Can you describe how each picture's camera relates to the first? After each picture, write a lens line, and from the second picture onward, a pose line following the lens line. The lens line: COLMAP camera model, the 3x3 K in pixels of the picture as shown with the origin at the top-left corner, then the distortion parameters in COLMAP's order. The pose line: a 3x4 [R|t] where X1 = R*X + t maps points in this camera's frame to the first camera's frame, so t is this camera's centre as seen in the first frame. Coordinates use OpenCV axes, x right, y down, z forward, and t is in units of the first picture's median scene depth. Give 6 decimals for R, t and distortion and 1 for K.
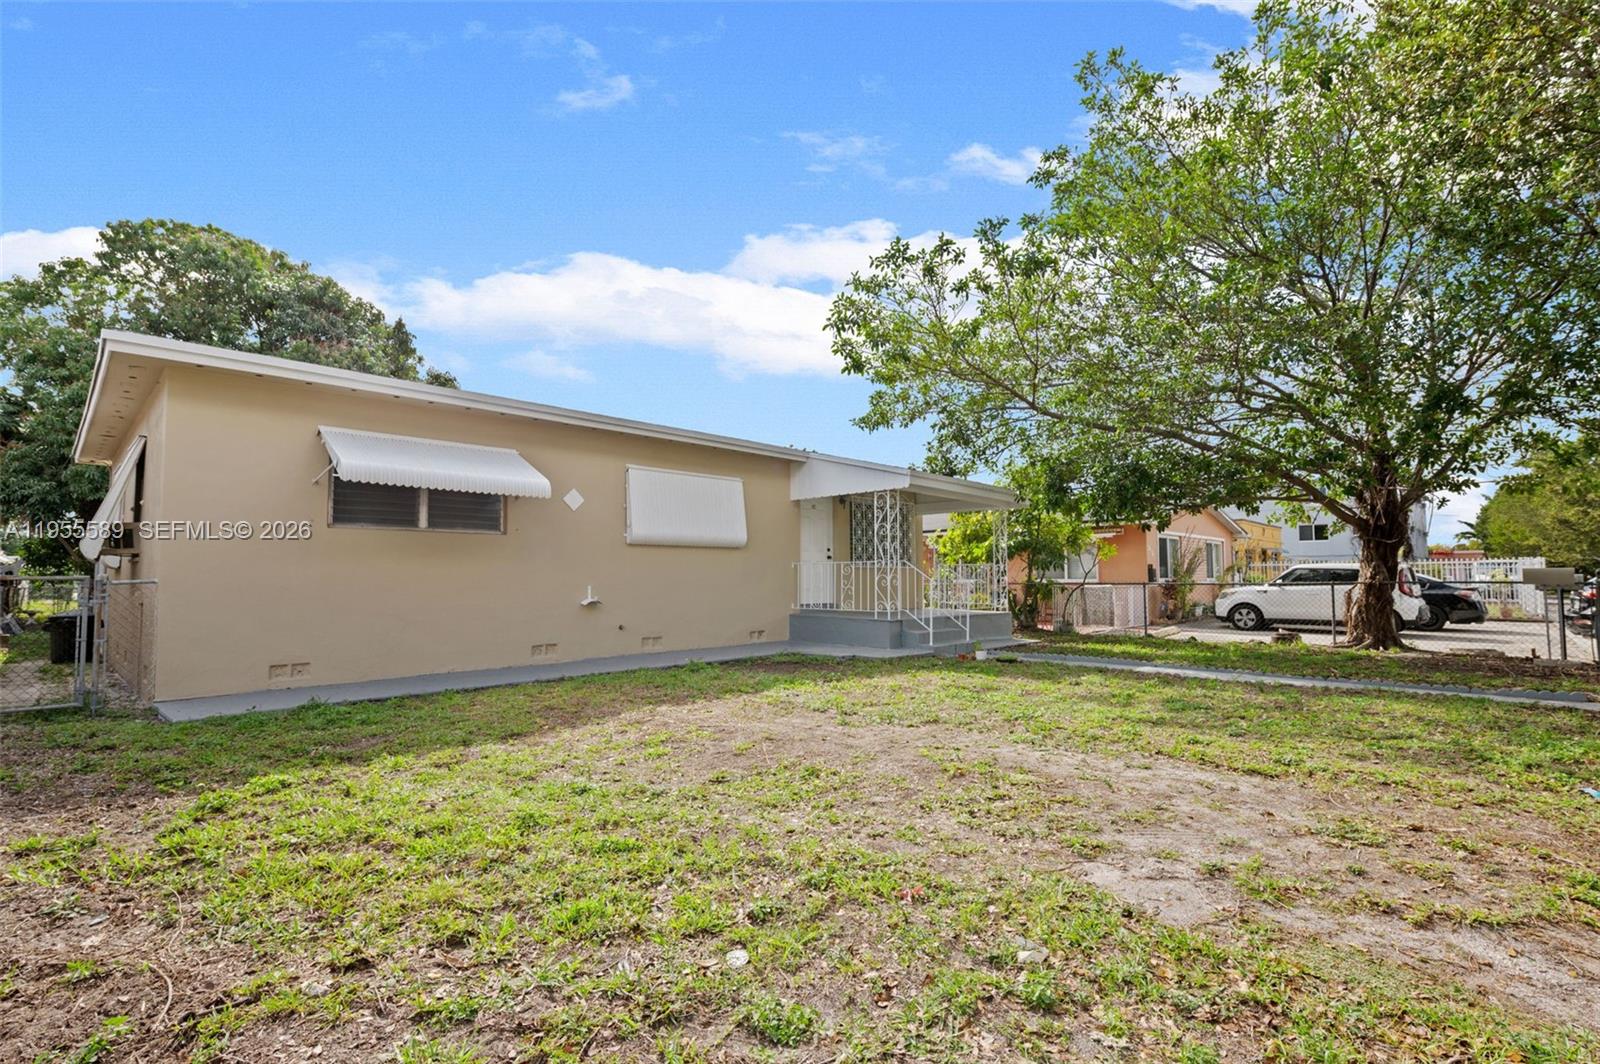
lens RADIAL K [[739.5, 0, 806.5], [0, 739.5, 569.8], [0, 0, 1]] dist [0.000724, 0.000202]
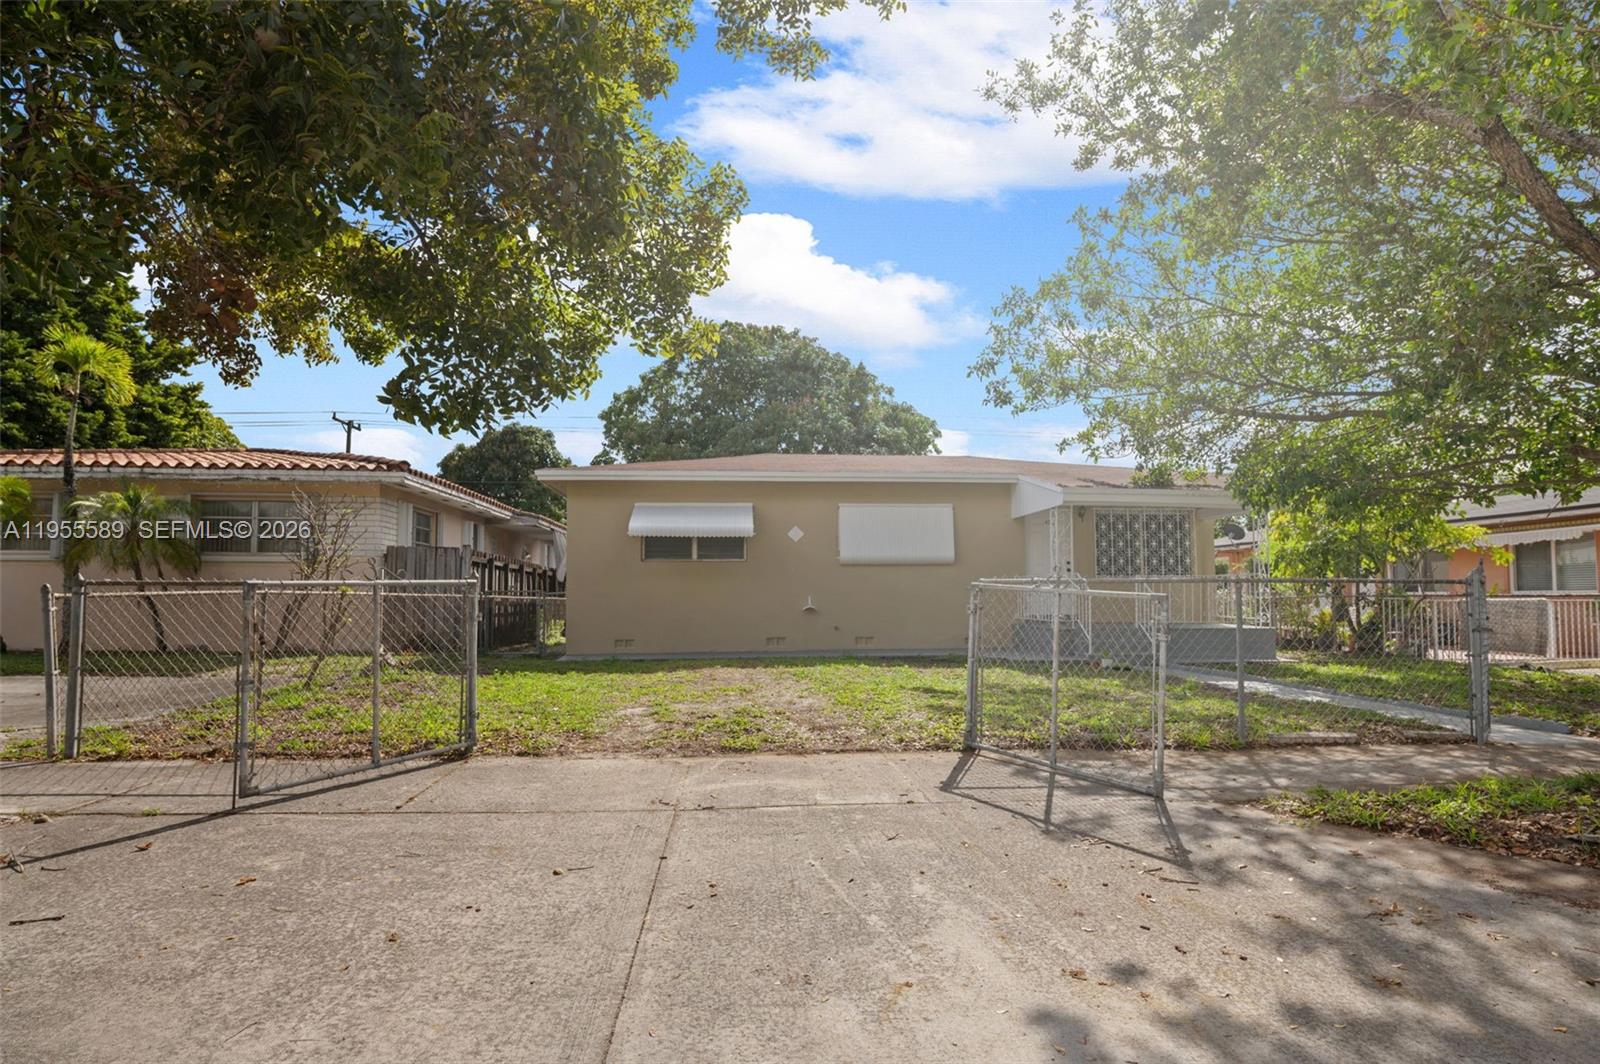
lens RADIAL K [[919.9, 0, 800.0], [0, 919.9, 532.0], [0, 0, 1]] dist [-0.001786, -0.000206]
pose [[0.753893, -0.047460, -0.655281, 0.690589], [0.008240, 0.997992, -0.062801, 0.008792], [0.656945, 0.041946, 0.752770, -0.244868]]
